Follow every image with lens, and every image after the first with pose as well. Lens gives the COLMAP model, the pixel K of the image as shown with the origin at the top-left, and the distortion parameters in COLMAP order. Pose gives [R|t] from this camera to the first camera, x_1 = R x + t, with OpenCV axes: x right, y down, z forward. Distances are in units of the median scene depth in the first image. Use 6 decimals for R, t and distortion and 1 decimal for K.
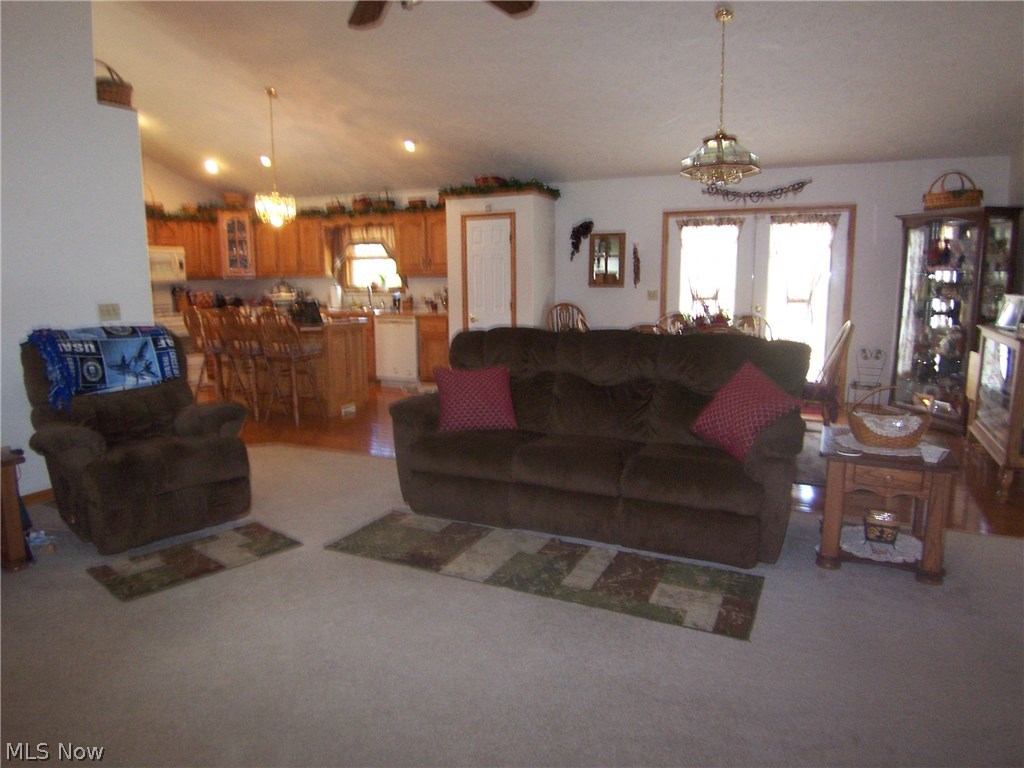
lens RADIAL K [[691.8, 0, 502.5], [0, 691.8, 382.1], [0, 0, 1]] dist [-0.001710, -0.043871]
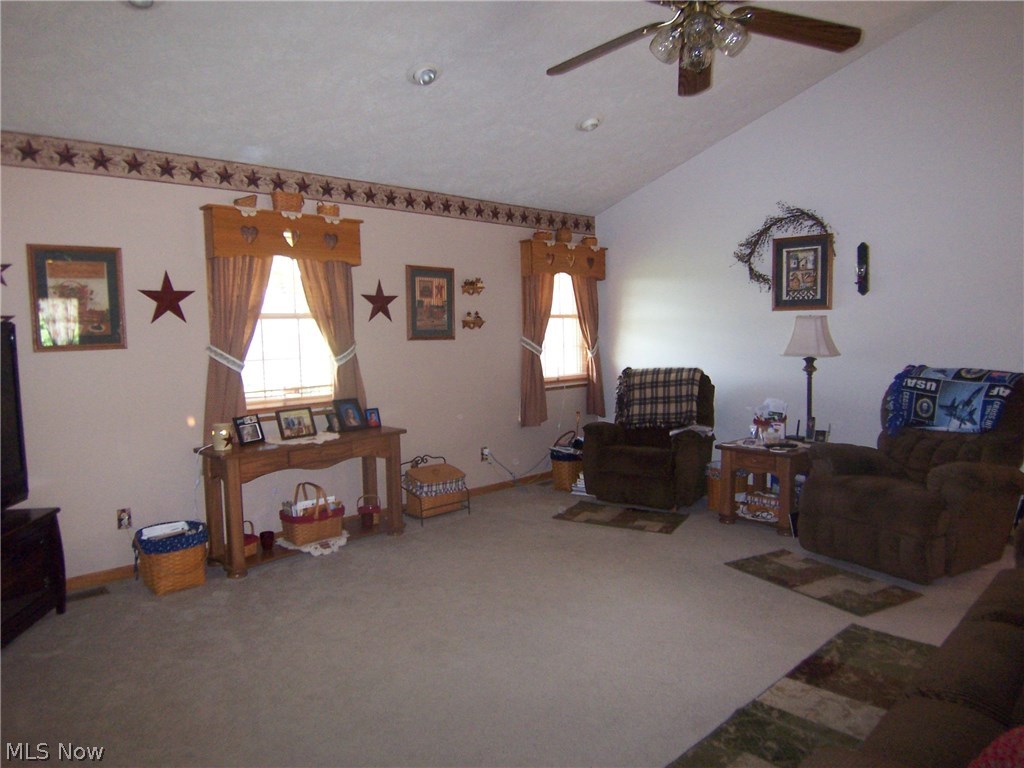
lens RADIAL K [[691.8, 0, 502.5], [0, 691.8, 382.1], [0, 0, 1]] dist [-0.001710, -0.043871]
pose [[-0.324810, 0.088338, -0.941645, 0.629812], [-0.124913, 0.982900, 0.135295, -0.119654], [0.937494, 0.161569, -0.308221, 0.721012]]
